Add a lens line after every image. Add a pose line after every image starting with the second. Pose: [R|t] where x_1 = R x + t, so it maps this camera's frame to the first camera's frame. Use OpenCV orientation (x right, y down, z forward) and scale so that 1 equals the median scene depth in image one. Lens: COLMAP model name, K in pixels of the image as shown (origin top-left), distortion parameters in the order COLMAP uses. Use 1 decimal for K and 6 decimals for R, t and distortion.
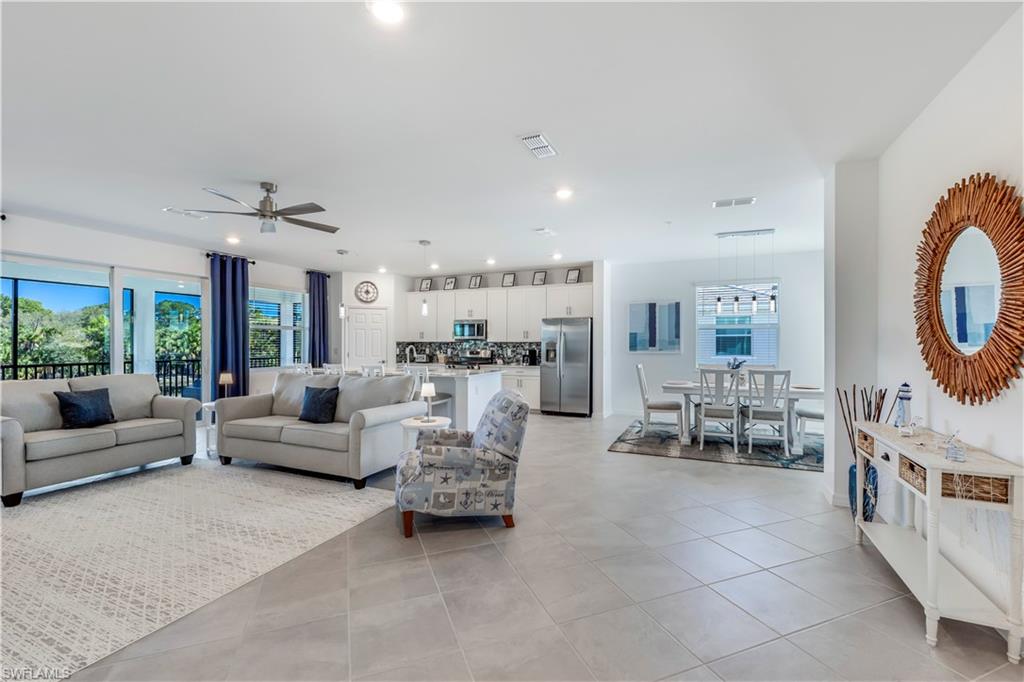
lens RADIAL K [[437.5, 0, 514.1], [0, 437.5, 342.4], [0, 0, 1]] dist [-0.004772, 0.000934]
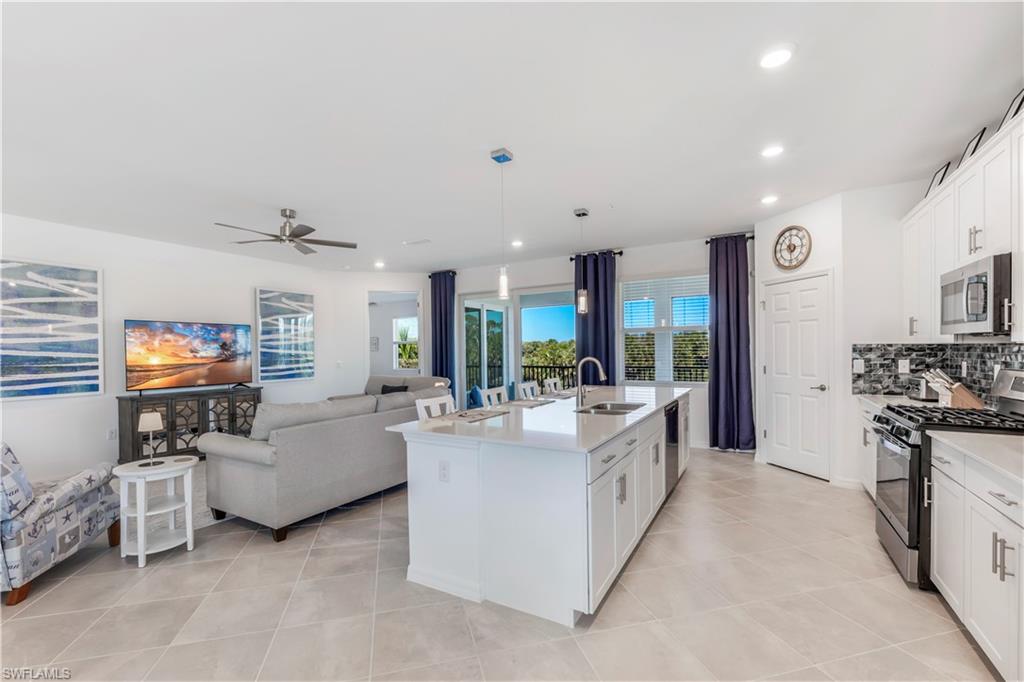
lens RADIAL K [[437.5, 0, 505.1], [0, 437.5, 353.6], [0, 0, 1]] dist [-0.004772, 0.000934]
pose [[-0.120653, 0.010366, -0.992641, 0.232516], [0.014669, 0.999855, 0.008659, -0.001631], [0.992586, -0.013516, -0.120788, 0.803511]]
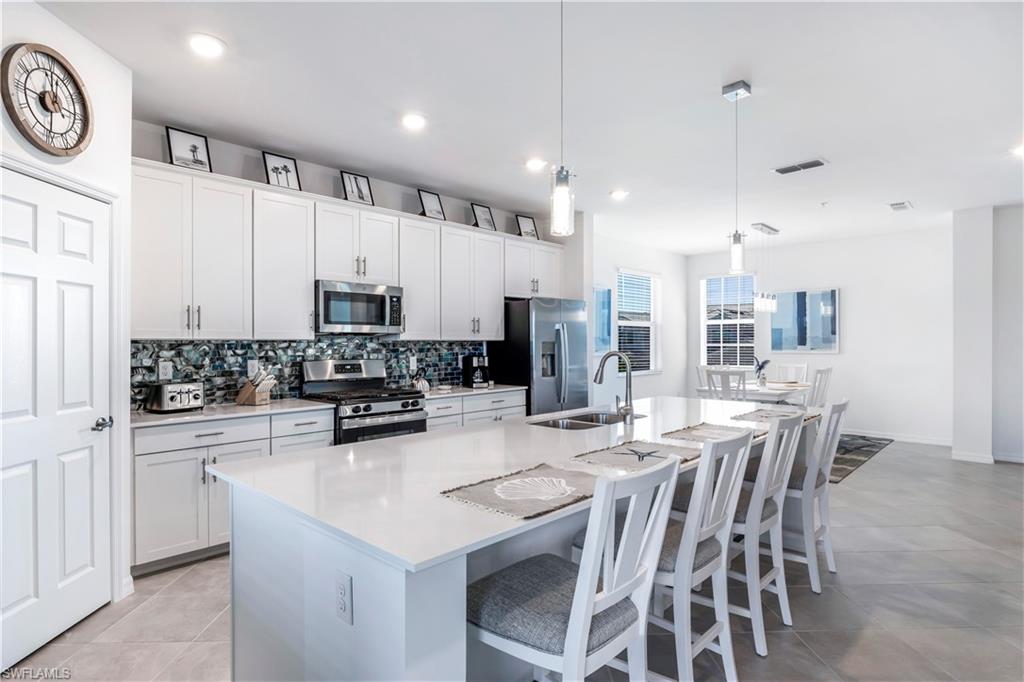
lens RADIAL K [[547.4, 0, 510.6], [0, 547.4, 338.6], [0, 0, 1]] dist [-0.014321, 0.006304]
pose [[0.340089, 0.003009, 0.940389, -0.556653], [0.001459, 0.999992, -0.003727, -0.000539], [-0.940392, 0.002639, 0.340082, 0.776017]]
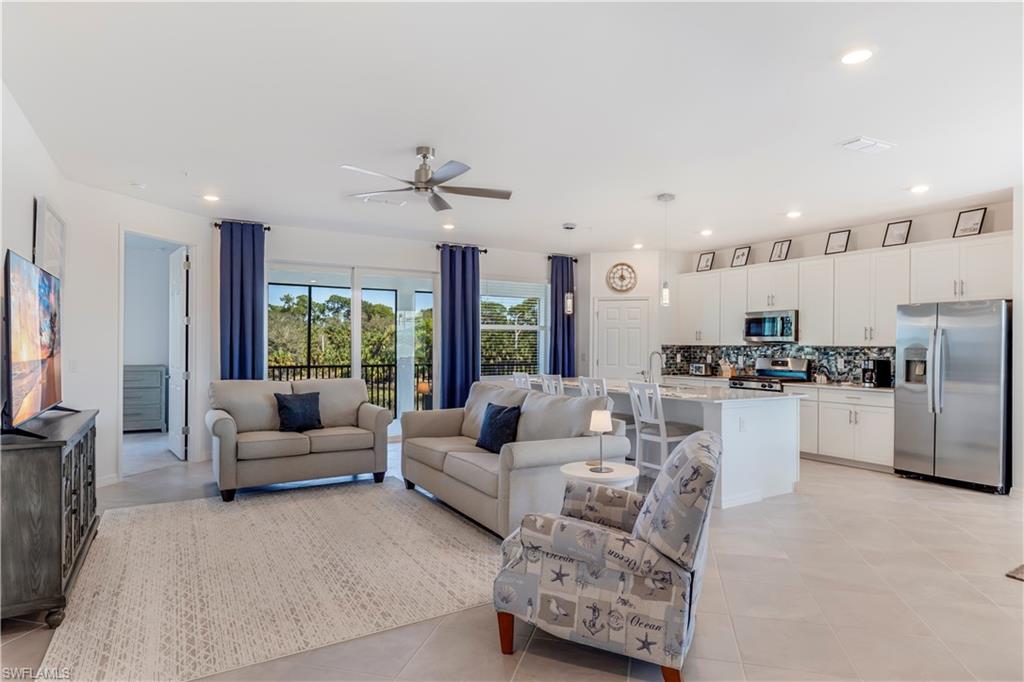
lens RADIAL K [[575.6, 0, 516.5], [0, 575.6, 342.5], [0, 0, 1]] dist [-0.002810, -0.000508]
pose [[0.815643, 0.001048, -0.578555, 0.089880], [-0.004142, 0.999983, -0.004027, -0.001087], [0.578541, 0.005681, 0.815634, 0.114921]]
